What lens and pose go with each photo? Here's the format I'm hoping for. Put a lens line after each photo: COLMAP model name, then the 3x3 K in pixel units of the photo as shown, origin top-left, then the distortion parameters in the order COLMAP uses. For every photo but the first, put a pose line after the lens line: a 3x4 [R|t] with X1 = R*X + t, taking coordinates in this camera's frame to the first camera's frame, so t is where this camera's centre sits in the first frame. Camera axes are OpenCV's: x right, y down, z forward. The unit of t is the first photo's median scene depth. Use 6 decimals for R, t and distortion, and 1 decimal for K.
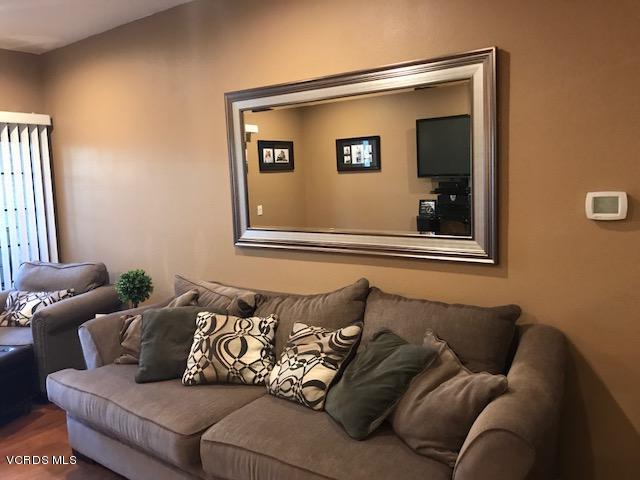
lens RADIAL K [[527.1, 0, 321.6], [0, 527.1, 228.9], [0, 0, 1]] dist [0.056843, -0.104475]
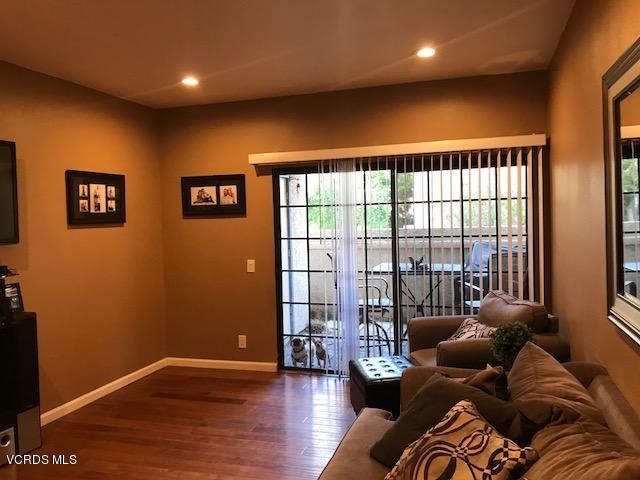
lens RADIAL K [[521.6, 0, 322.6], [0, 521.6, 234.7], [0, 0, 1]] dist [0.027878, -0.035727]
pose [[0.328180, 0.055959, -0.942956, 0.370261], [-0.070345, 0.996920, 0.034679, -0.077531], [0.941992, 0.054951, 0.331106, 0.586875]]
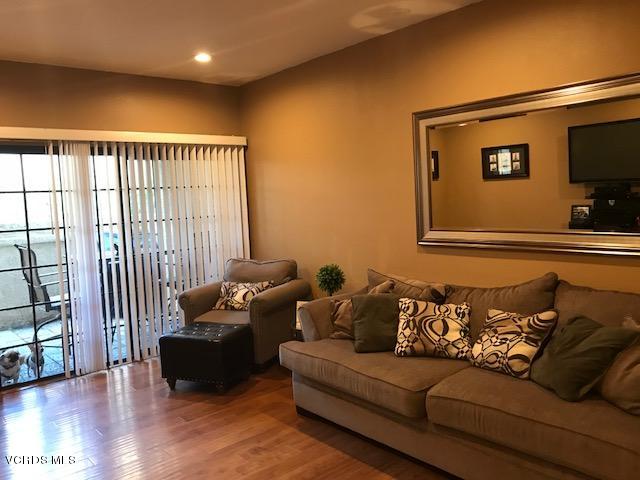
lens RADIAL K [[521.6, 0, 322.6], [0, 521.6, 234.7], [0, 0, 1]] dist [0.027878, -0.035727]
pose [[0.977205, 0.002780, -0.212280, -0.157470], [-0.004330, 0.999967, -0.006838, 0.023395], [0.212254, 0.007601, 0.977185, -0.189919]]
